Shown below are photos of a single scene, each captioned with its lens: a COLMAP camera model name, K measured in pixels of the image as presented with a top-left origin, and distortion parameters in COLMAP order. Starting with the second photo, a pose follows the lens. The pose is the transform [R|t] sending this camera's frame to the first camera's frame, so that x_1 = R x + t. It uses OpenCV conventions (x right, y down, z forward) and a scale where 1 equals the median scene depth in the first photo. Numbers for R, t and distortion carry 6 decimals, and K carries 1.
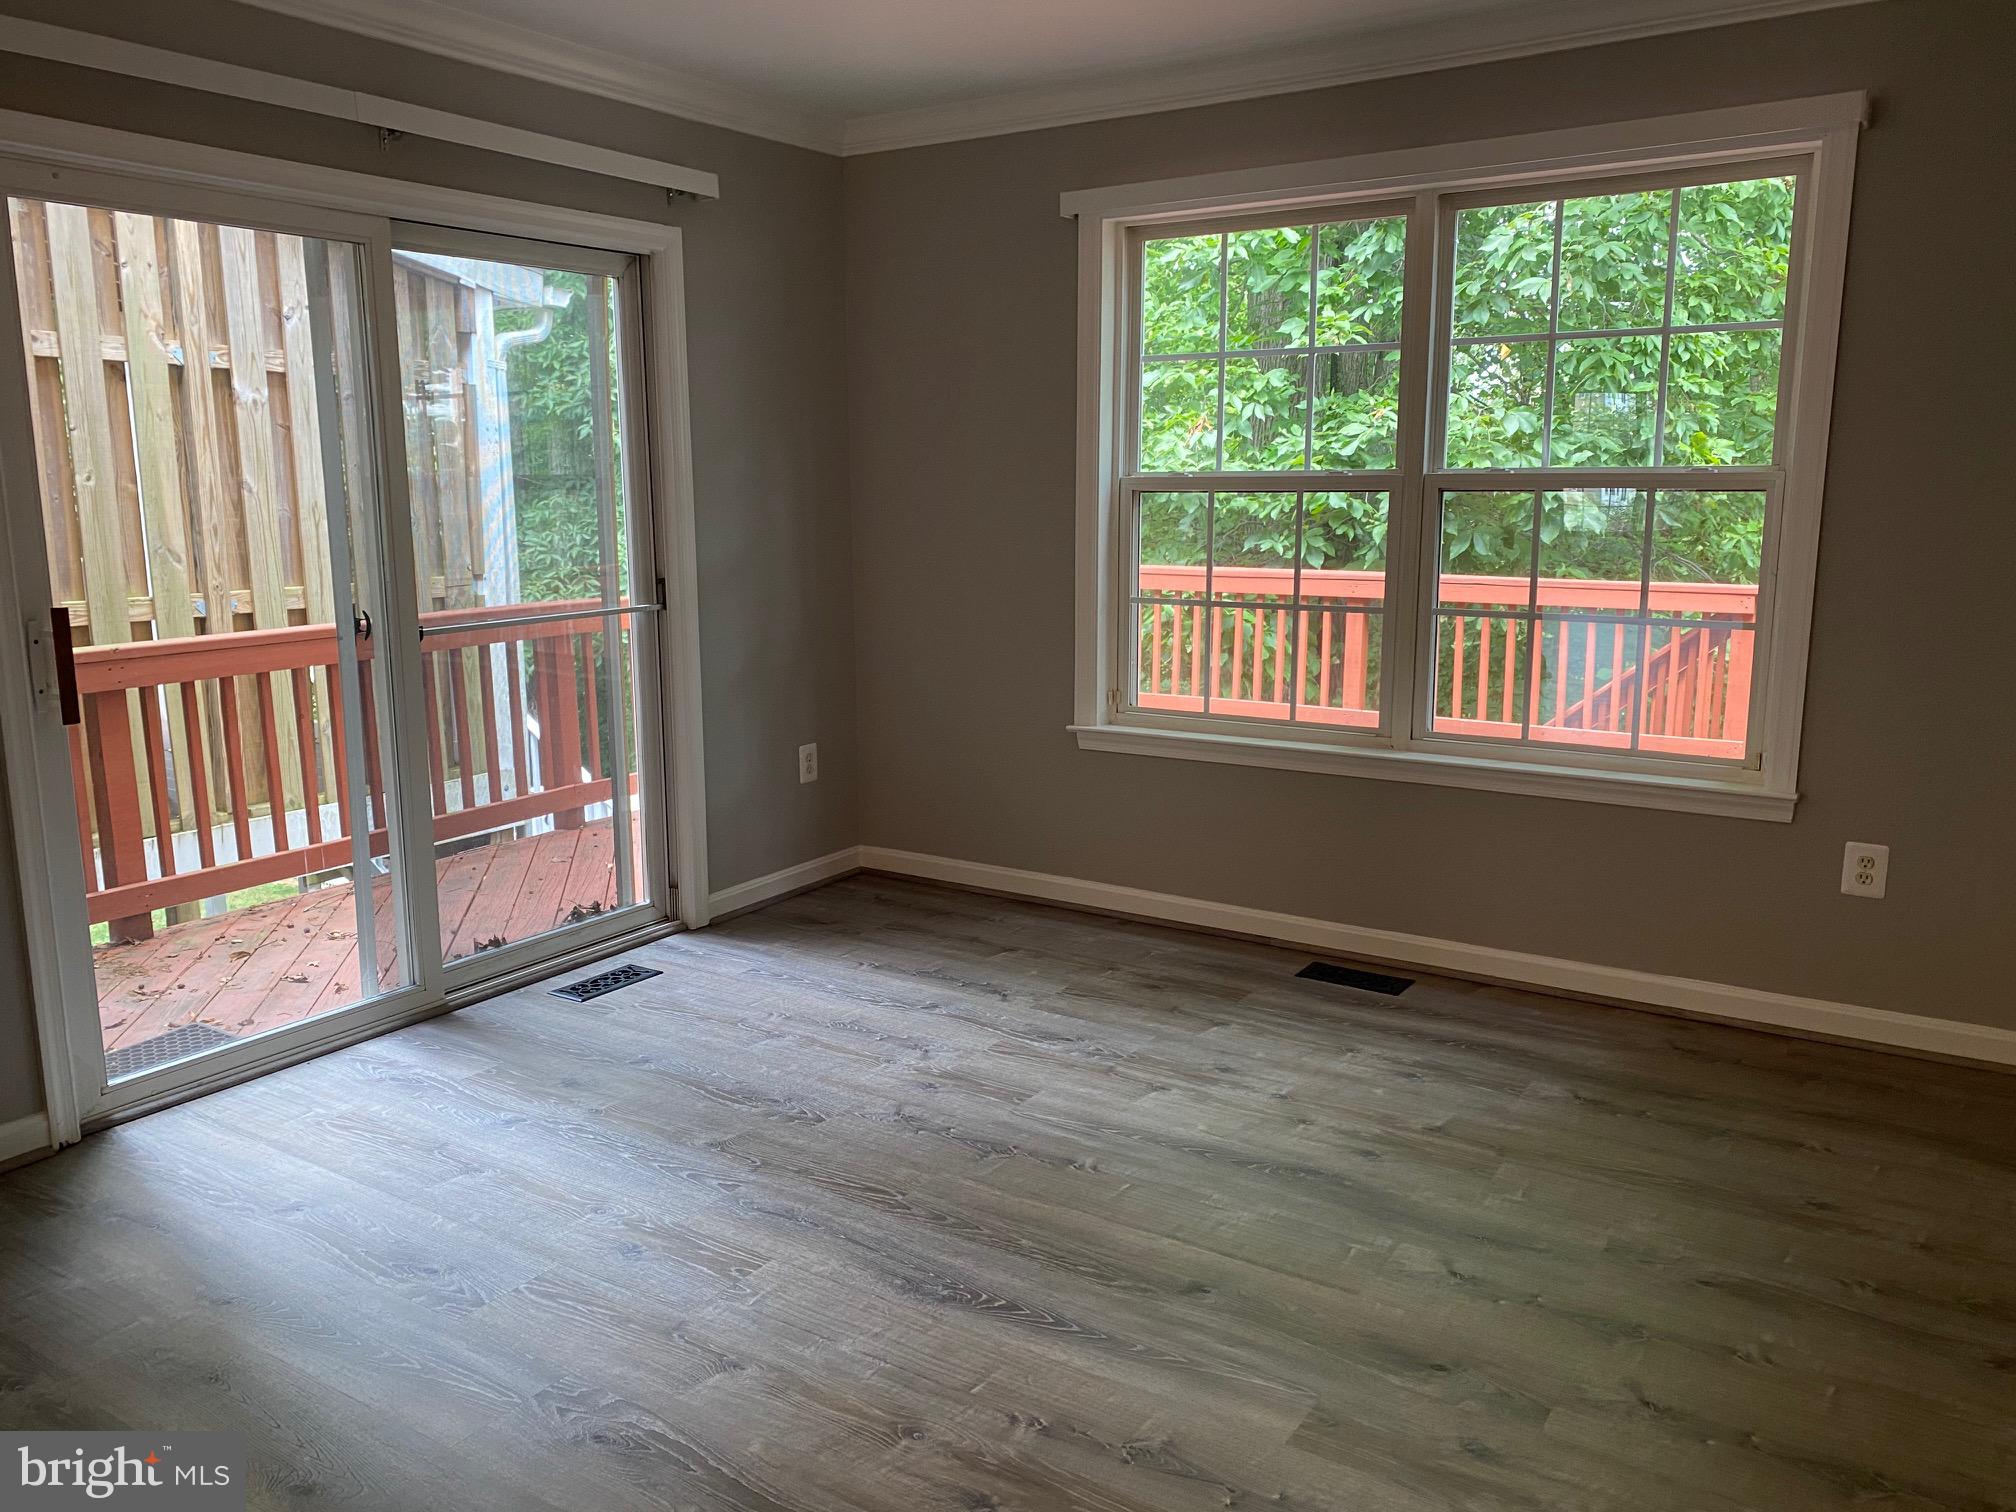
lens RADIAL K [[1526.5, 0, 1000.5], [0, 1526.5, 754.0], [0, 0, 1]] dist [0.068523, -0.116209]
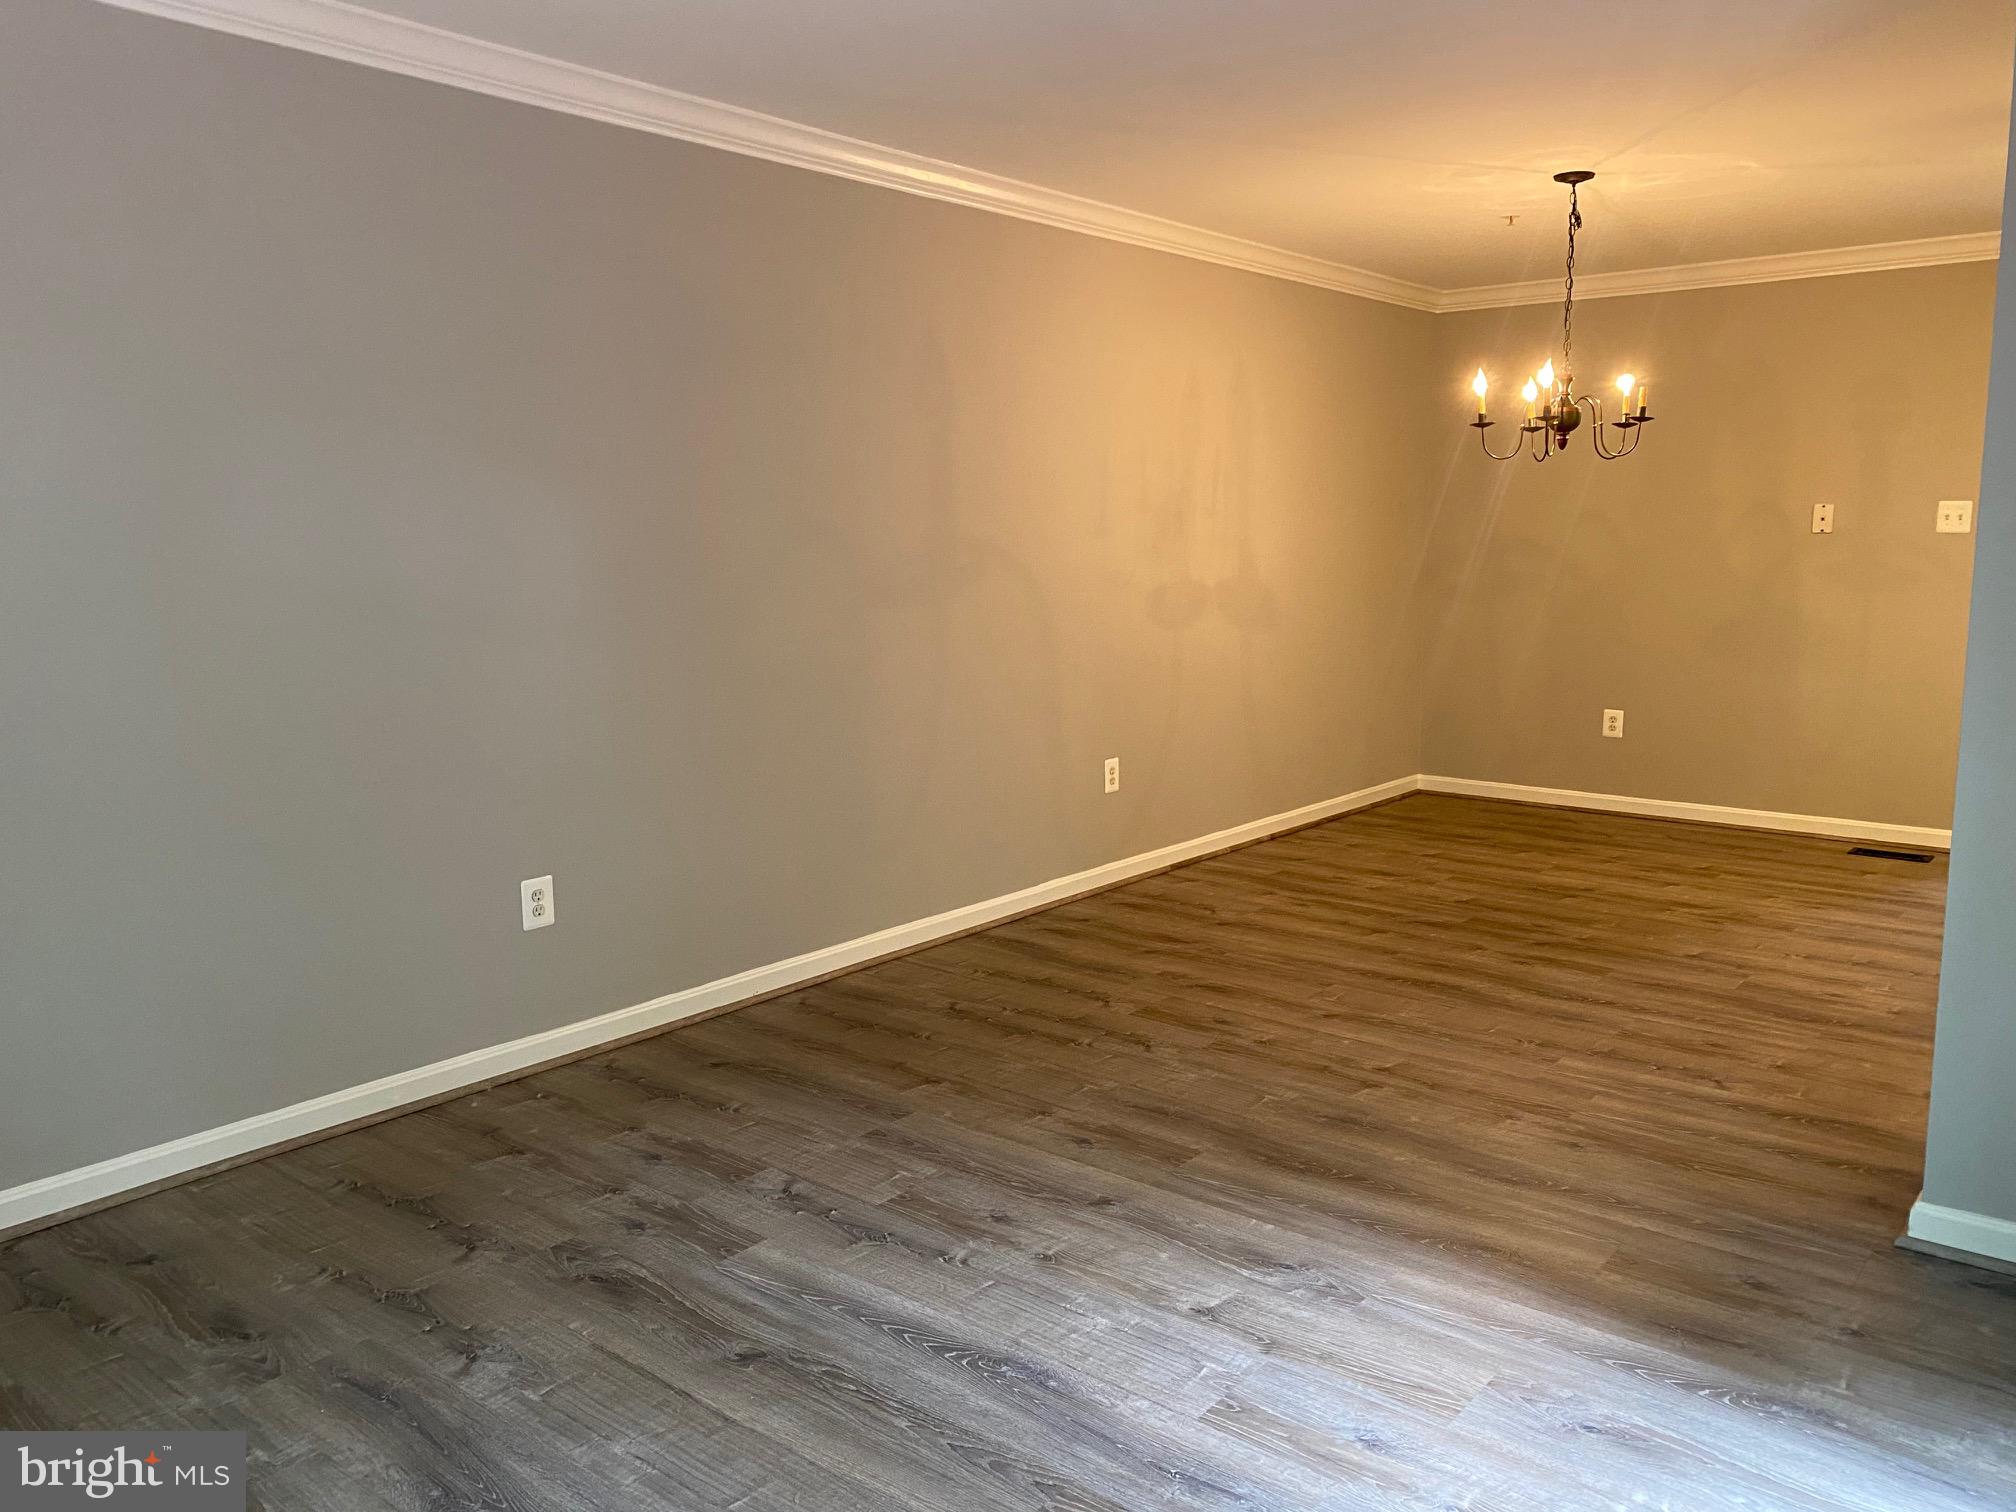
lens RADIAL K [[1526.5, 0, 1000.5], [0, 1526.5, 754.0], [0, 0, 1]] dist [0.068523, -0.116209]
pose [[-0.993862, -0.002072, 0.110611, -0.133724], [0.034496, 0.944172, 0.327641, -0.313998], [-0.105115, 0.329446, -0.938305, 1.702915]]
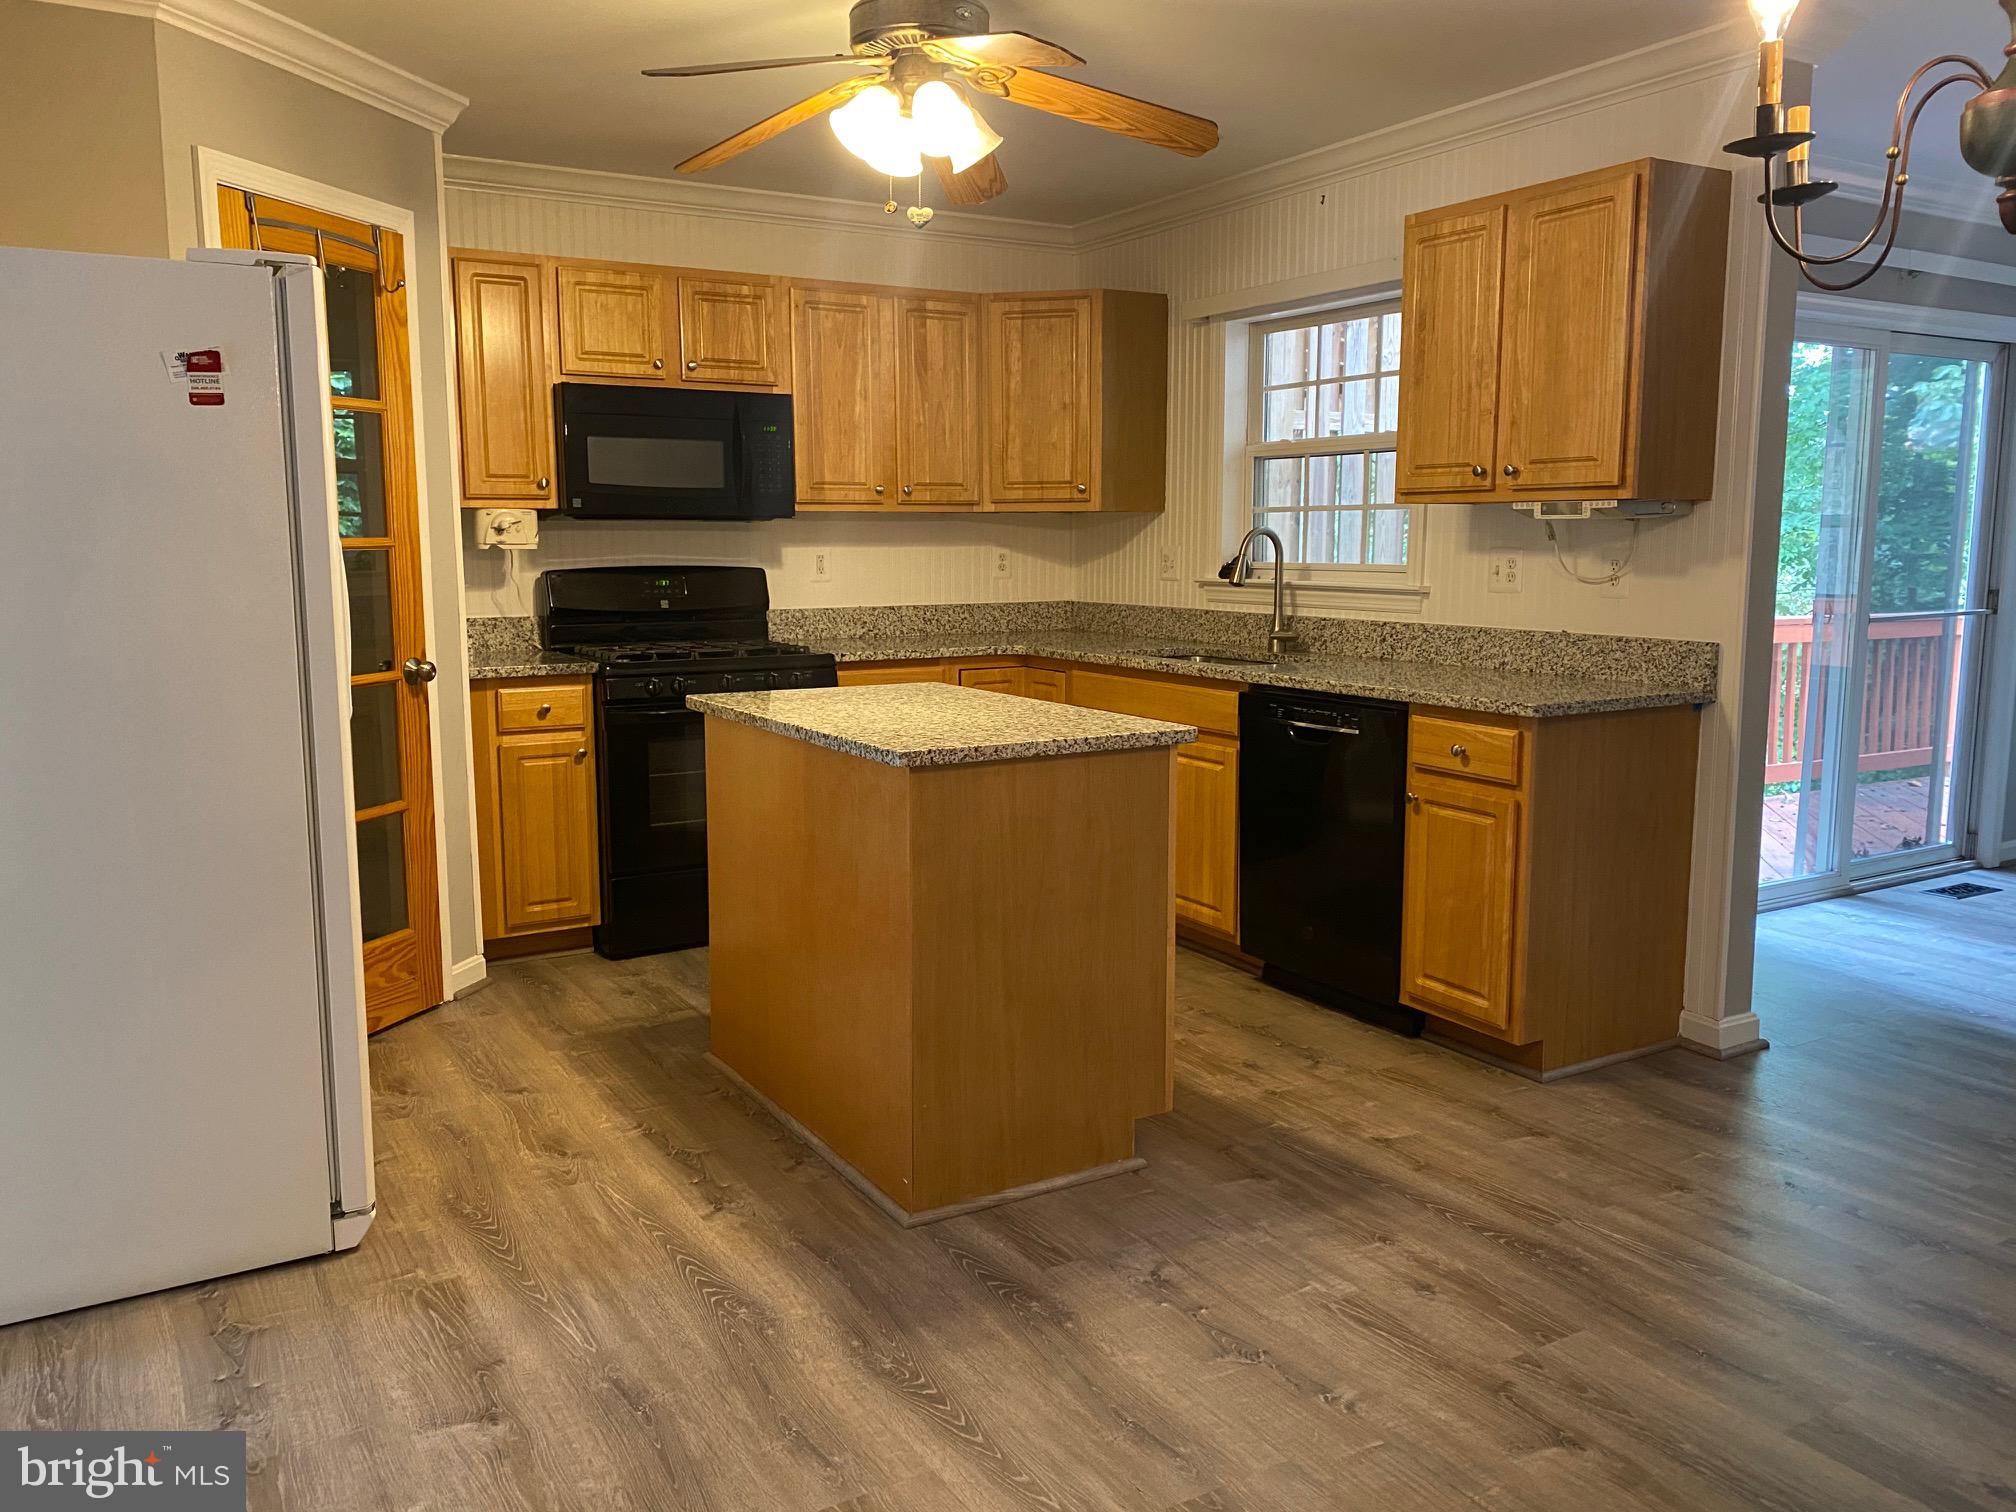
lens RADIAL K [[1526.5, 0, 1000.5], [0, 1526.5, 754.0], [0, 0, 1]] dist [0.068523, -0.116209]
pose [[0.899697, 0.063797, -0.431828, -0.676690], [-0.082930, 0.996227, -0.025602, 0.209206], [0.428565, 0.058845, 0.901593, -0.859080]]
